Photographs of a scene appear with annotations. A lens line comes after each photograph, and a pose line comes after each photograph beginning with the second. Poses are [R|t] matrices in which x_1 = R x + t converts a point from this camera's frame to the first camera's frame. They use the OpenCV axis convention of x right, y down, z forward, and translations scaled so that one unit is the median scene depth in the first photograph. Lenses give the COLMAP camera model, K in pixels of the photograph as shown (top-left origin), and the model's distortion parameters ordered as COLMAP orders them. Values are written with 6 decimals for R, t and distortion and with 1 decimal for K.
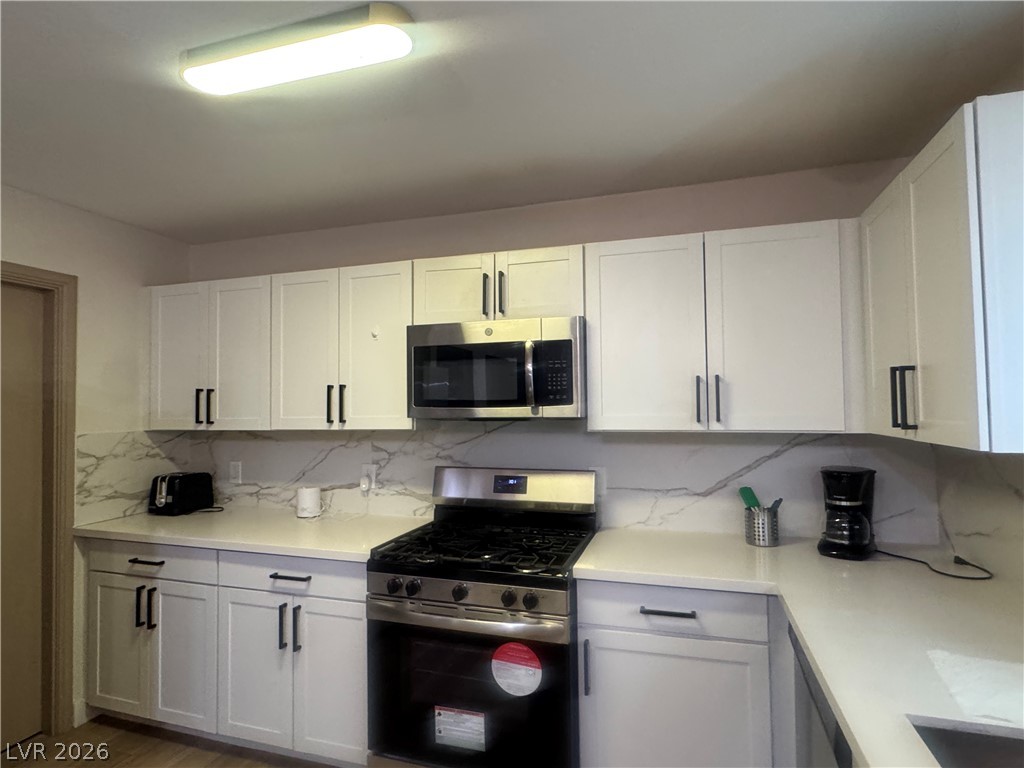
lens RADIAL K [[557.0, 0, 503.9], [0, 557.0, 387.7], [0, 0, 1]] dist [-0.007024, -0.000179]
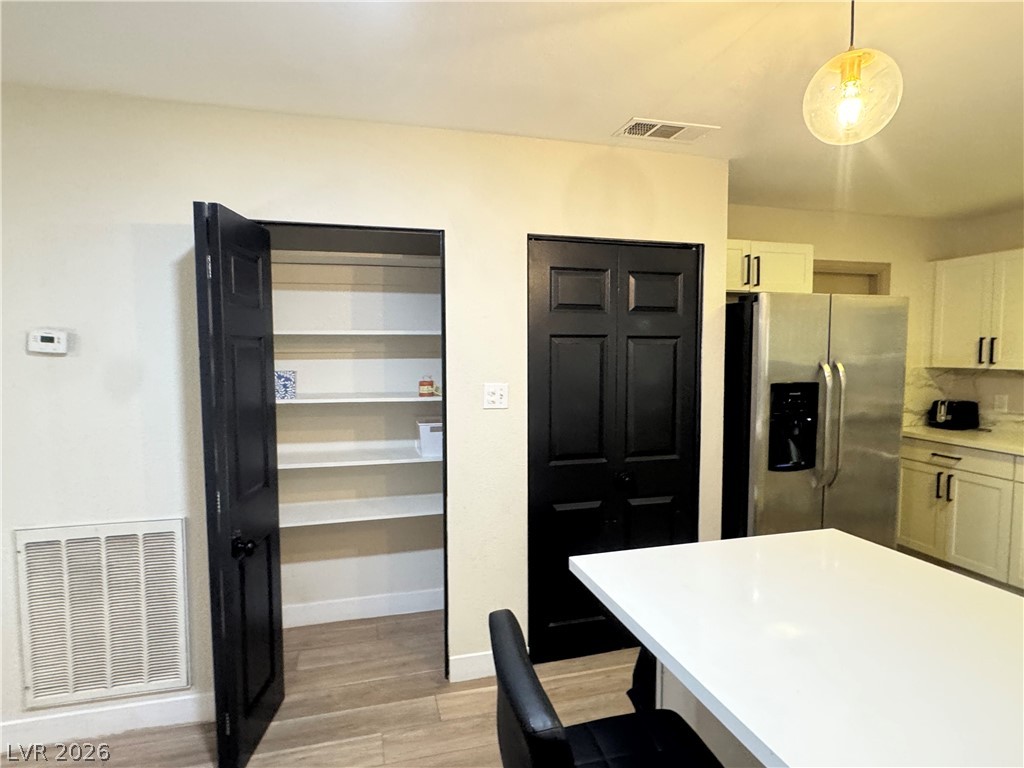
lens RADIAL K [[557.0, 0, 510.0], [0, 557.0, 385.1], [0, 0, 1]] dist [-0.007024, -0.000179]
pose [[0.552196, 0.062394, -0.831376, -0.070125], [0.023050, 0.995672, 0.090035, -0.032816], [0.833395, -0.068880, 0.548368, -0.743816]]
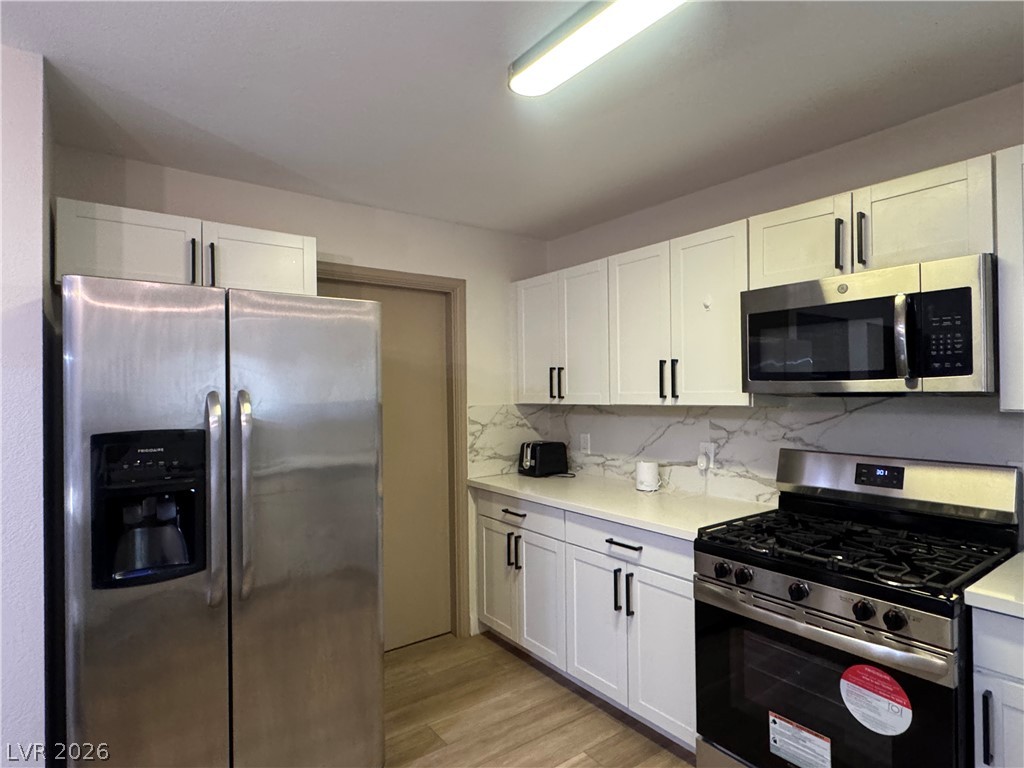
lens RADIAL K [[557.0, 0, 508.3], [0, 557.0, 387.2], [0, 0, 1]] dist [-0.007024, -0.000179]
pose [[0.808873, -0.002440, -0.587978, 0.049795], [0.020333, 0.999509, 0.023824, 0.014539], [0.587632, -0.031225, 0.808526, 0.032941]]
